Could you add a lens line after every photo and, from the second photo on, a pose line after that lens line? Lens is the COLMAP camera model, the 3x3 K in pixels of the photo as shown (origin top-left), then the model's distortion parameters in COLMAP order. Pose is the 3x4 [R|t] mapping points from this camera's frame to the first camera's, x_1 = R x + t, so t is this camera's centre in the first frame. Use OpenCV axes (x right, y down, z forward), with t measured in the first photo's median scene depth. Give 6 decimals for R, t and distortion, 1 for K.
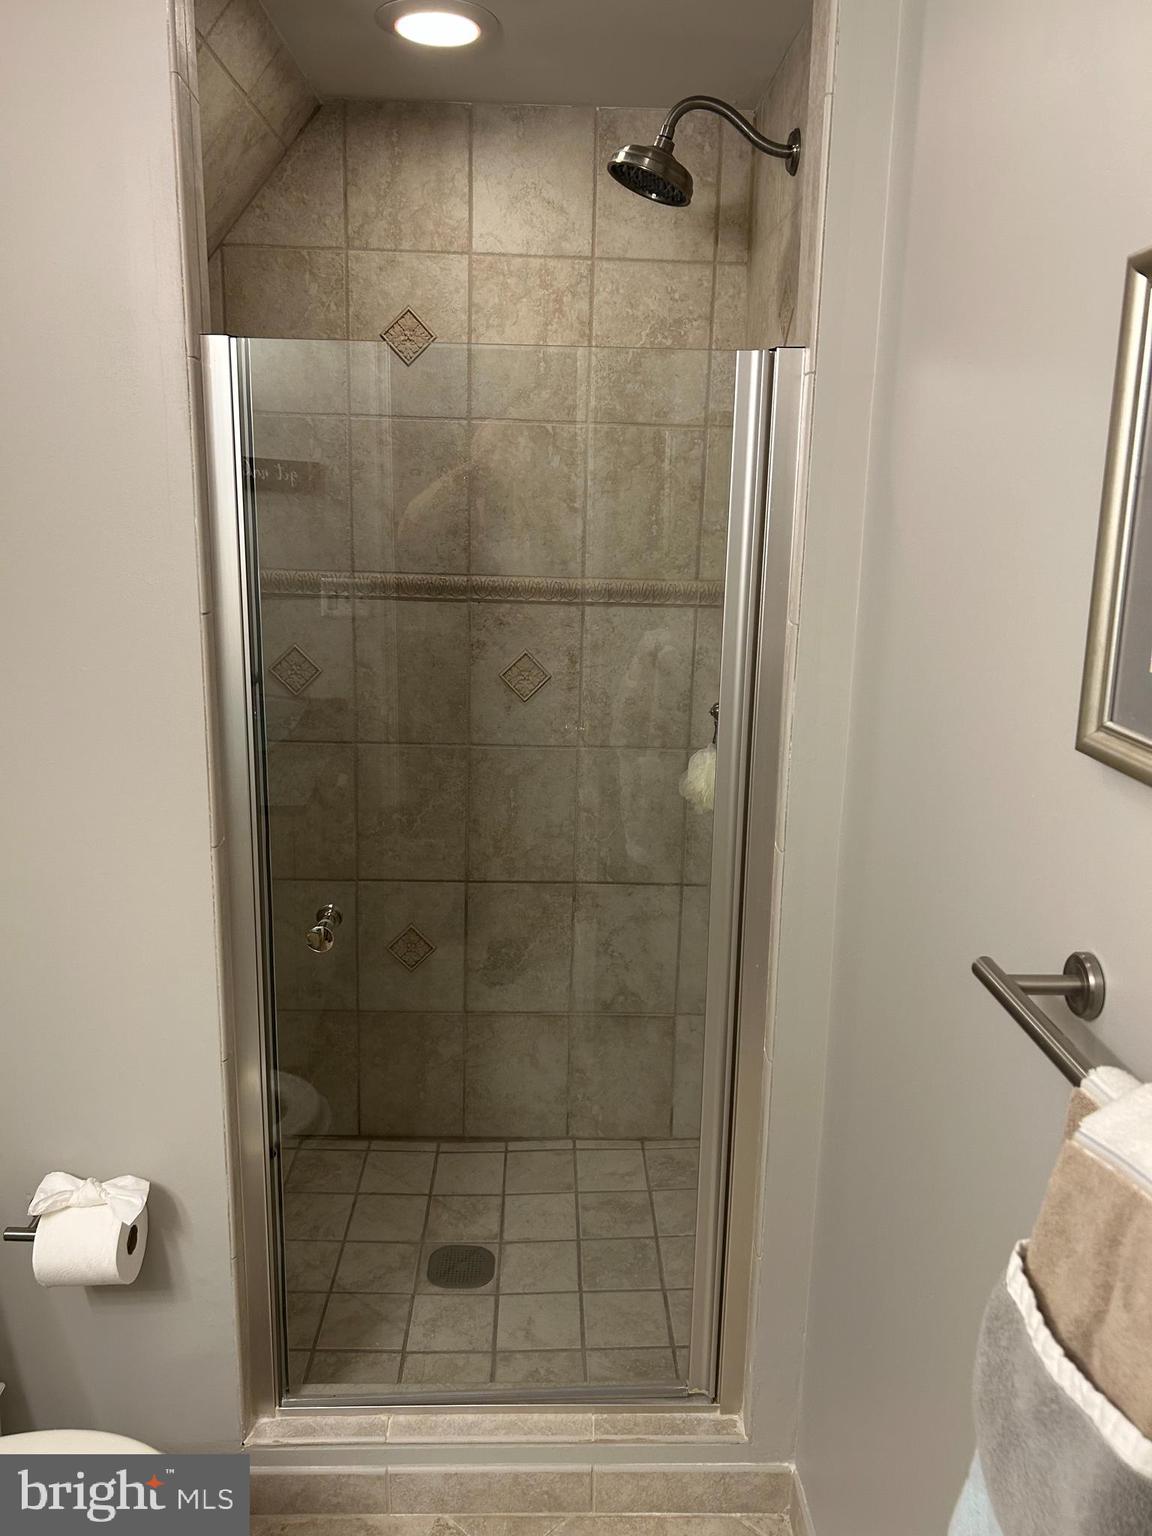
lens RADIAL K [[1154.1, 0, 572.7], [0, 1154.1, 772.1], [0, 0, 1]] dist [0.051750, -0.058290]
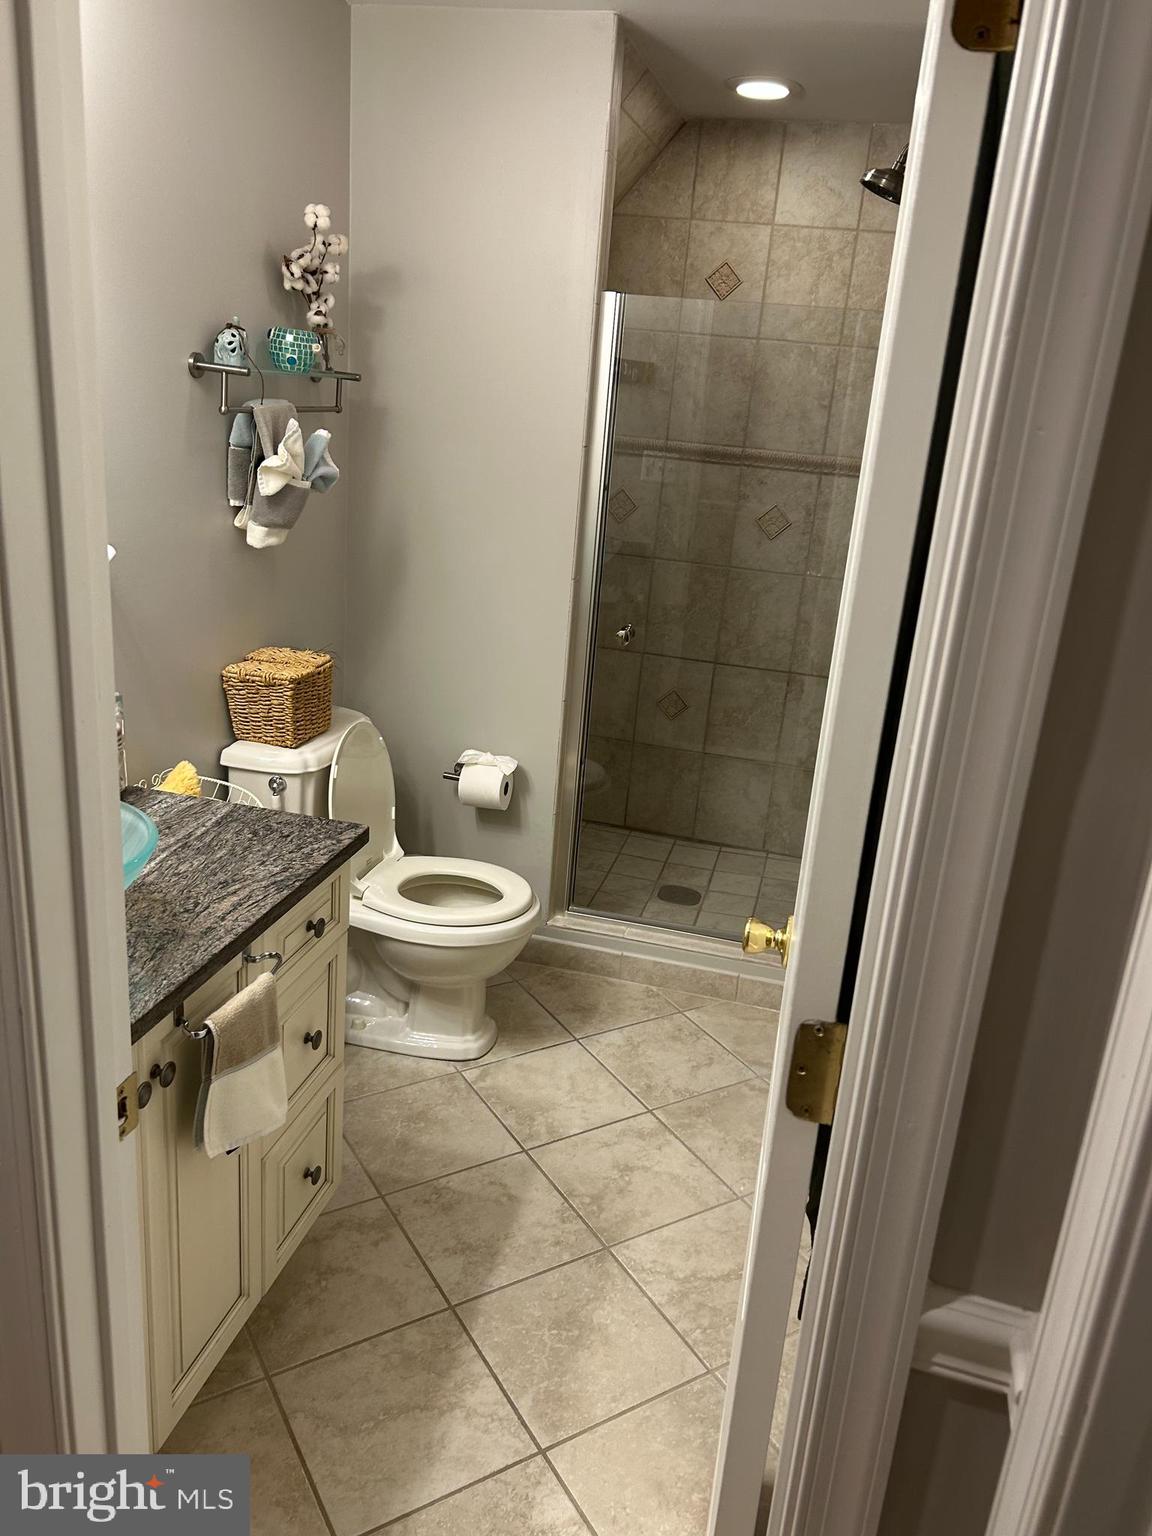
lens RADIAL K [[1154.1, 0, 582.2], [0, 1154.1, 768.4], [0, 0, 1]] dist [0.051750, -0.058290]
pose [[0.964418, 0.135869, -0.226798, 0.106265], [-0.118410, 0.988972, 0.088954, 0.131734], [0.236383, -0.058933, 0.969871, -0.524389]]
